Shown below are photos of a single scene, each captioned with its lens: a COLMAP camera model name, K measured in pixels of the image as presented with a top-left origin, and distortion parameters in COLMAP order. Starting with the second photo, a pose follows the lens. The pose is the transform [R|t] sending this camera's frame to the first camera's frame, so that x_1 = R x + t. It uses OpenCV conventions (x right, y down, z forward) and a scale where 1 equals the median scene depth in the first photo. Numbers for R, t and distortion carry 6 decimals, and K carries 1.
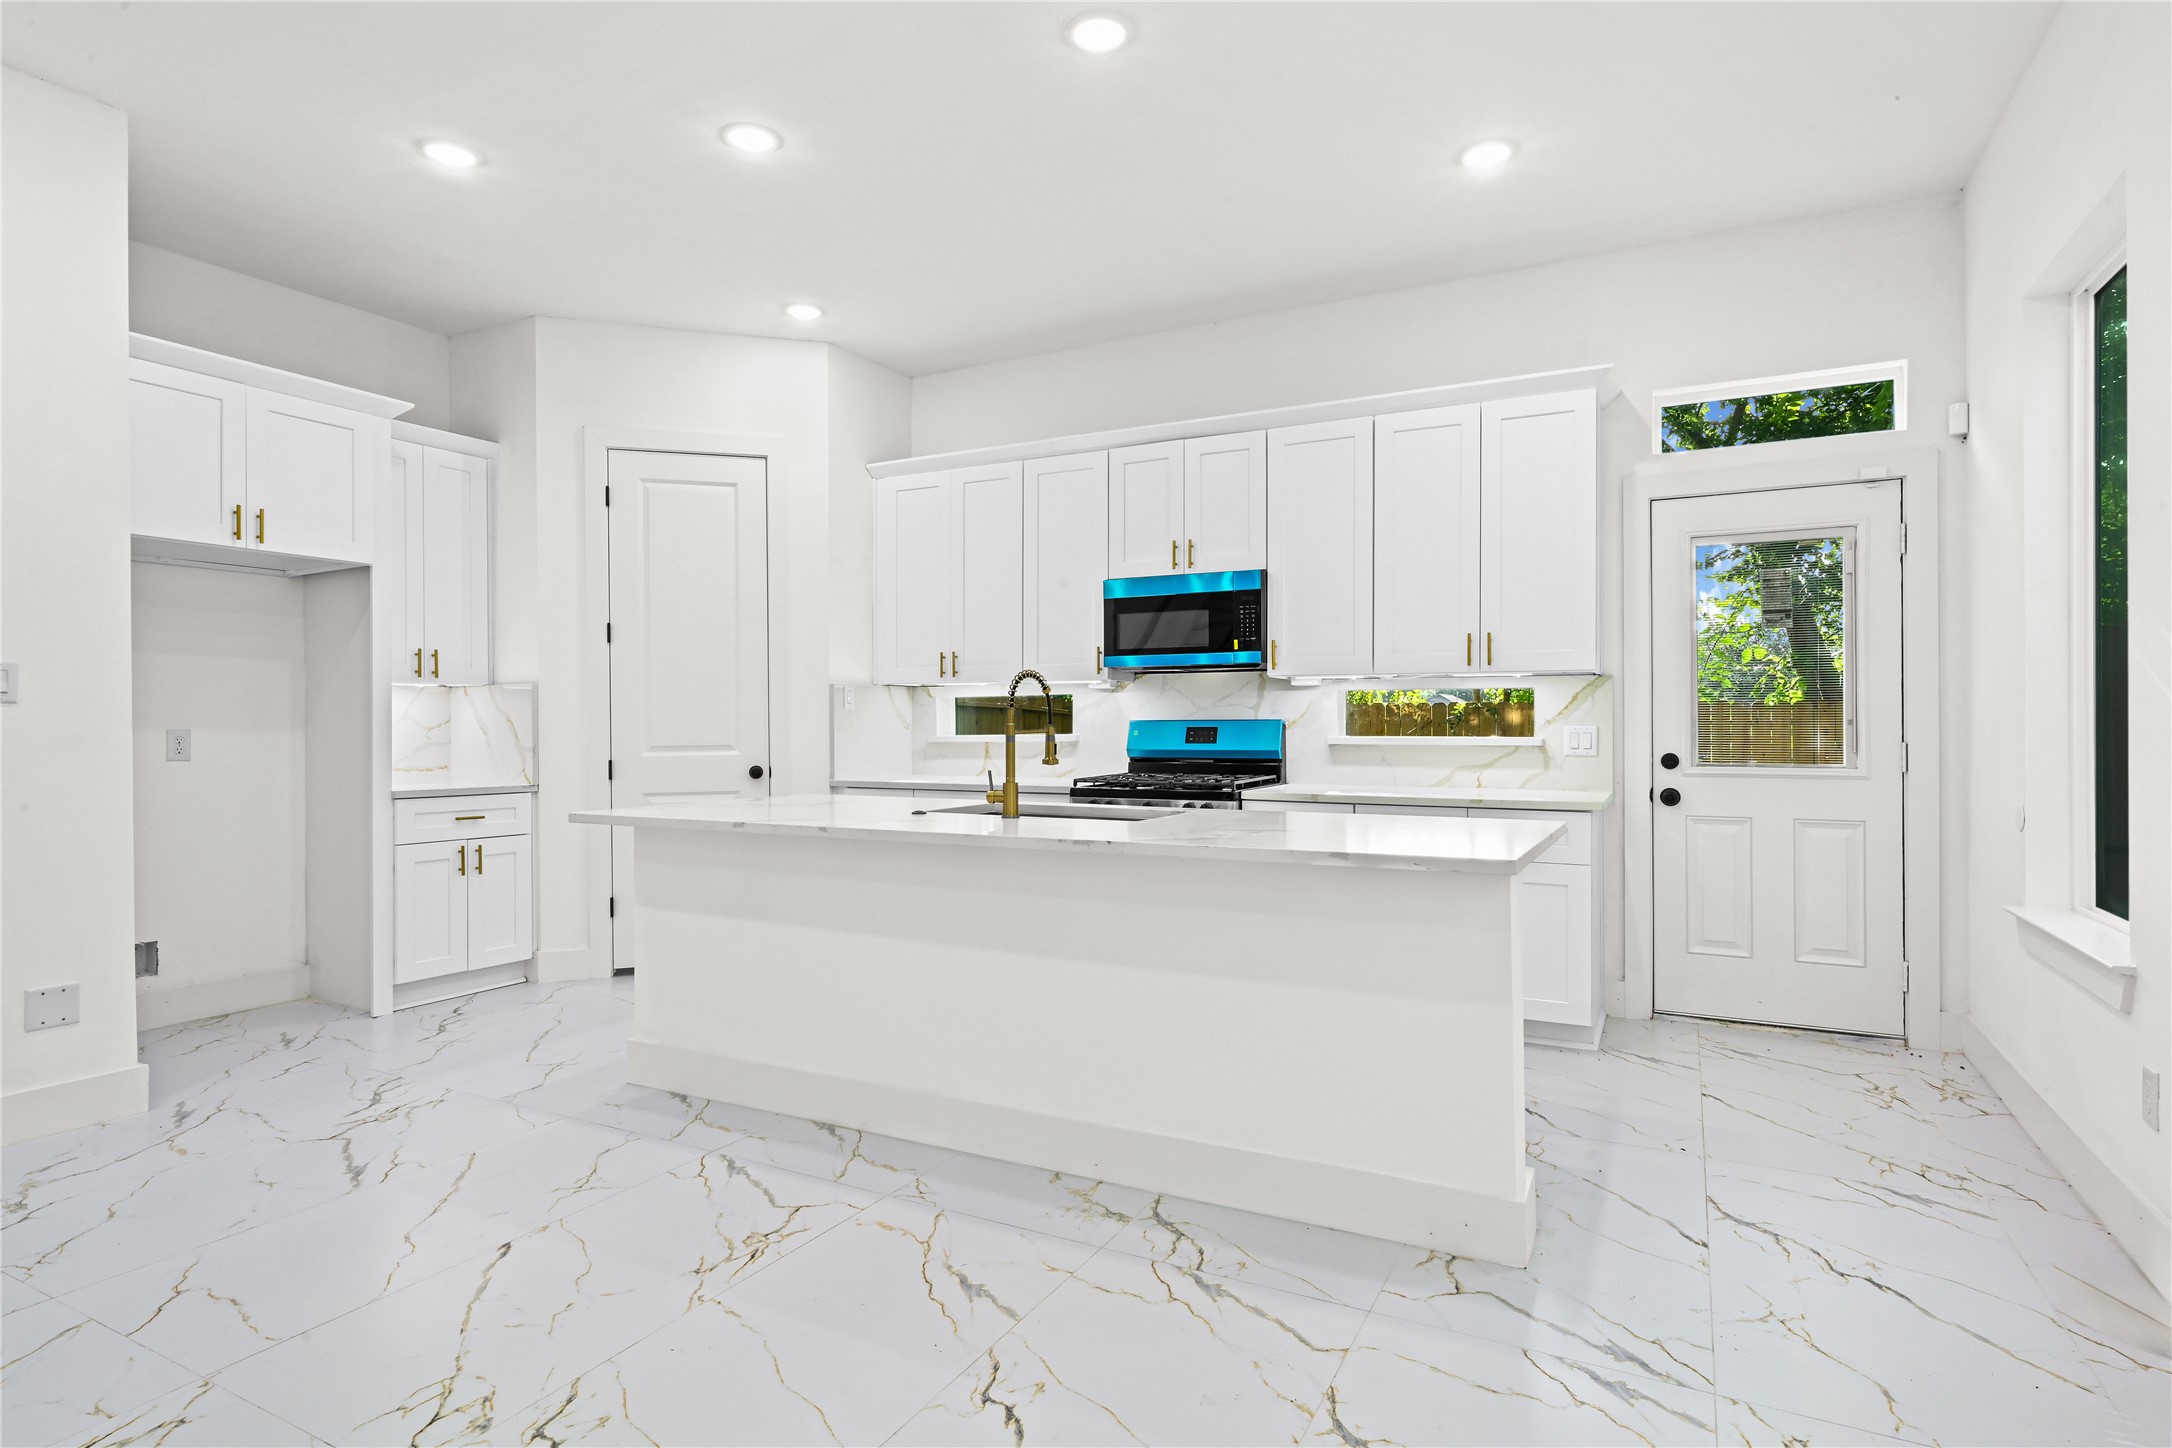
lens RADIAL K [[1120.9, 0, 1087.0], [0, 1120.9, 725.1], [0, 0, 1]] dist [-0.001014, -0.001051]
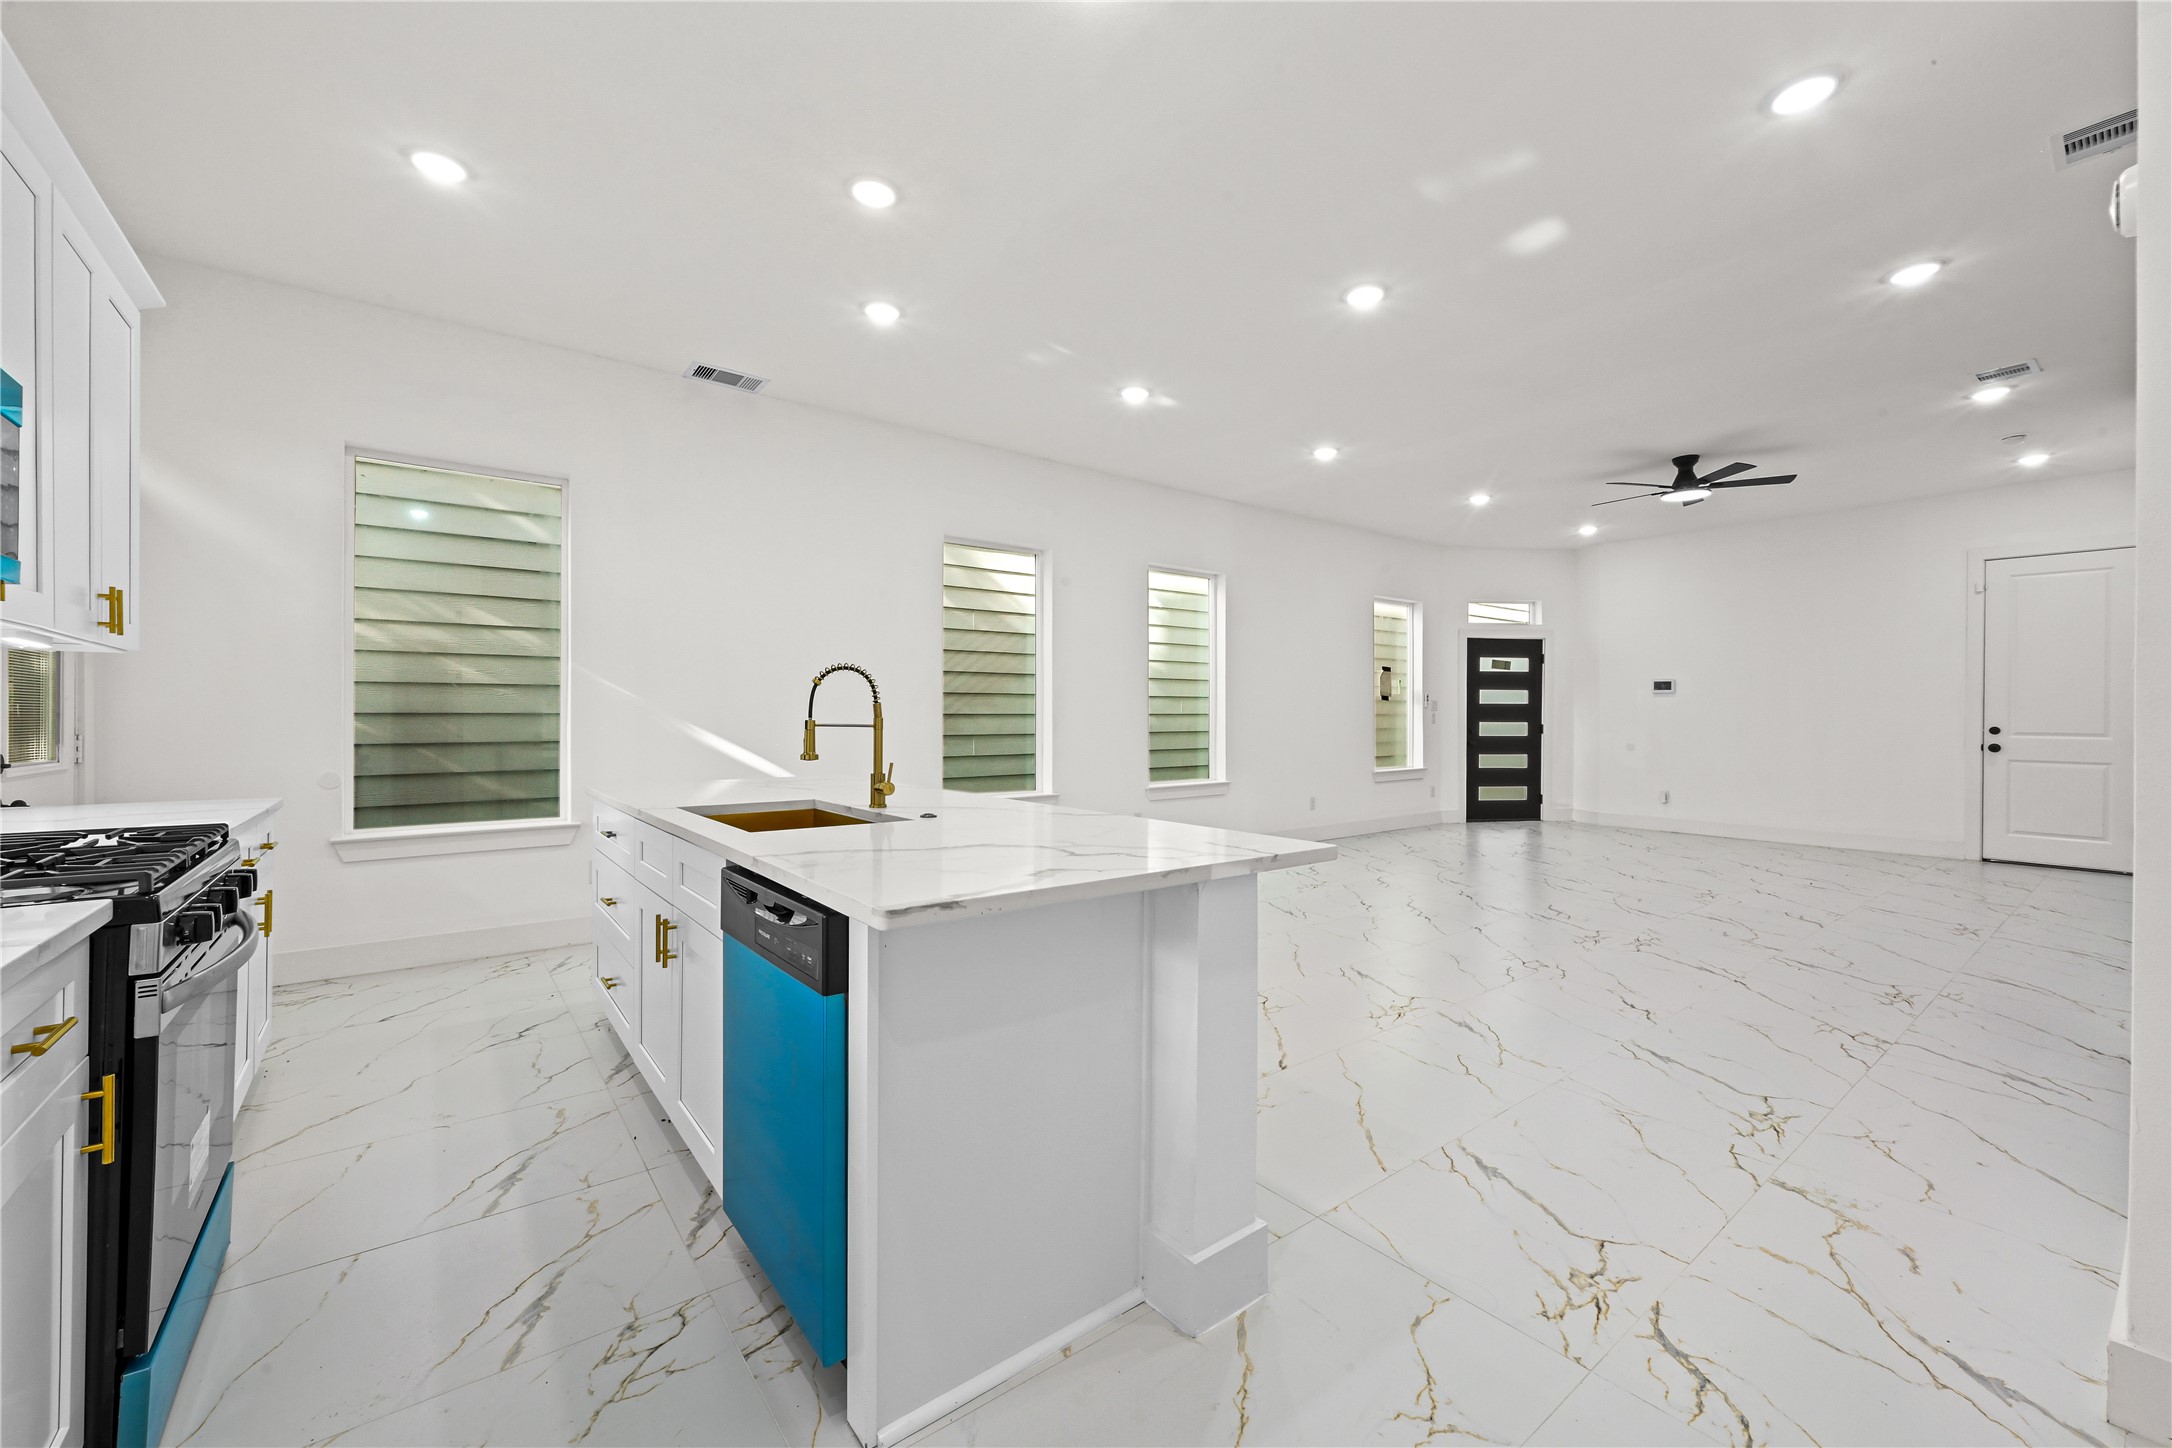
lens RADIAL K [[872.8, 0, 1089.3], [0, 872.8, 719.9], [0, 0, 1]] dist [0.001828, -0.000890]
pose [[-0.914701, -0.001931, 0.404127, -0.396474], [-0.001633, 0.999998, 0.001080, -0.000254], [-0.404128, 0.000328, -0.914702, 1.144433]]
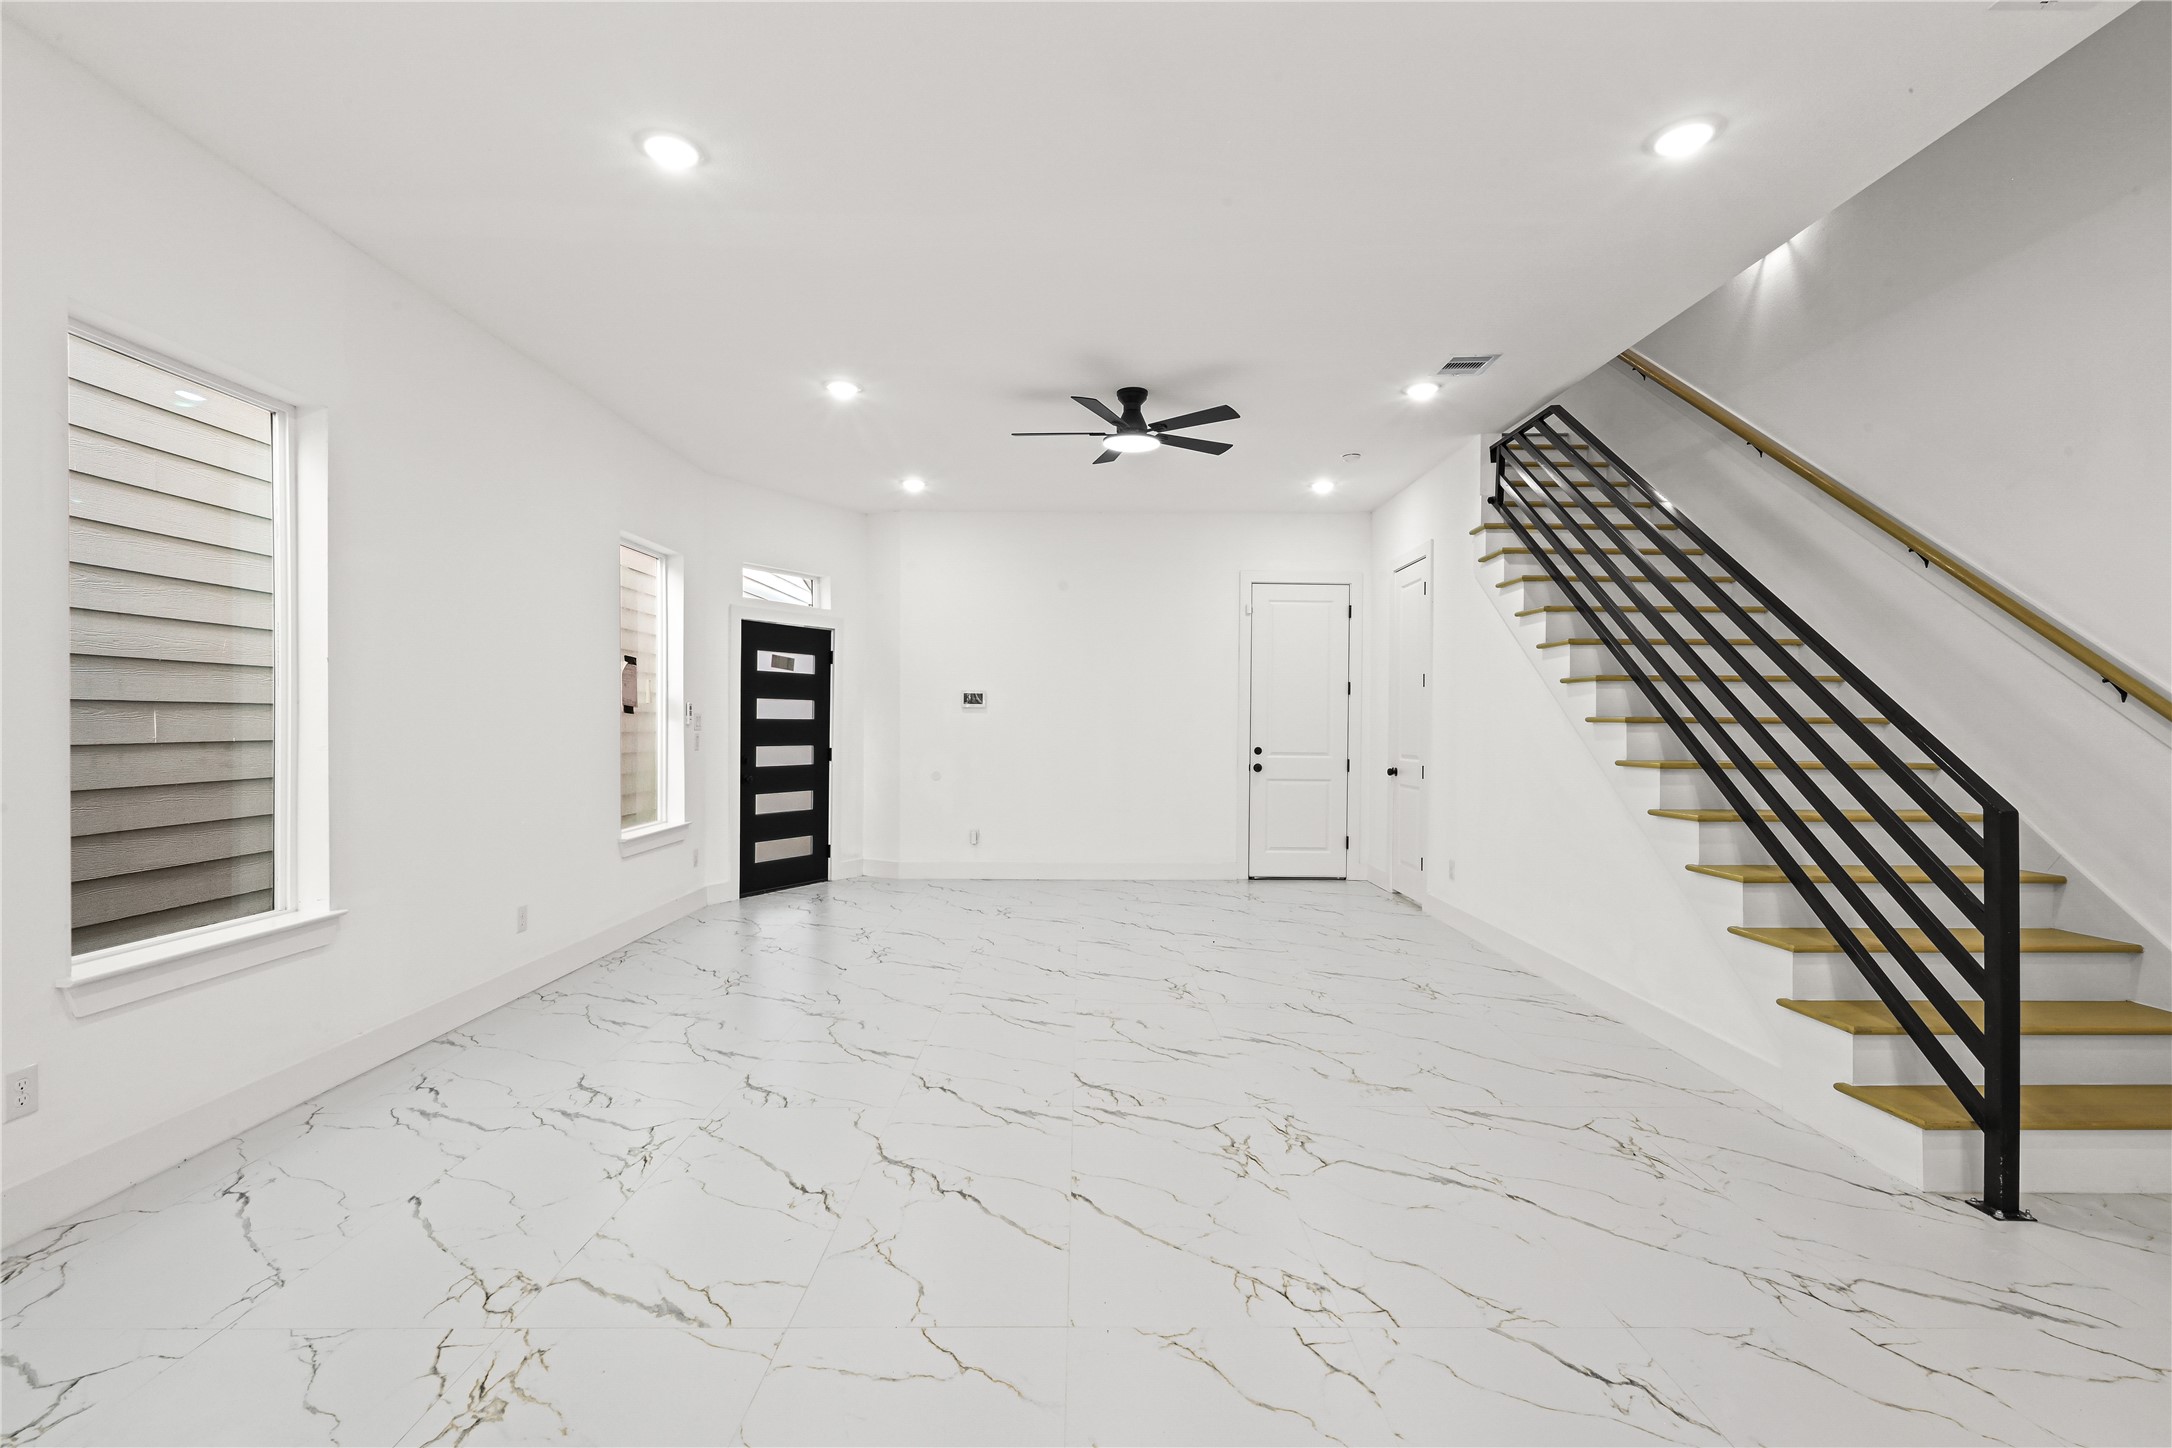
lens RADIAL K [[978.7, 0, 1096.9], [0, 978.7, 726.3], [0, 0, 1]] dist [-0.001048, 0.000920]
pose [[-0.877029, 0.000109, -0.480437, -0.142996], [0.000181, 1.000000, -0.000104, -0.025297], [0.480437, -0.000178, -0.877029, 0.528998]]
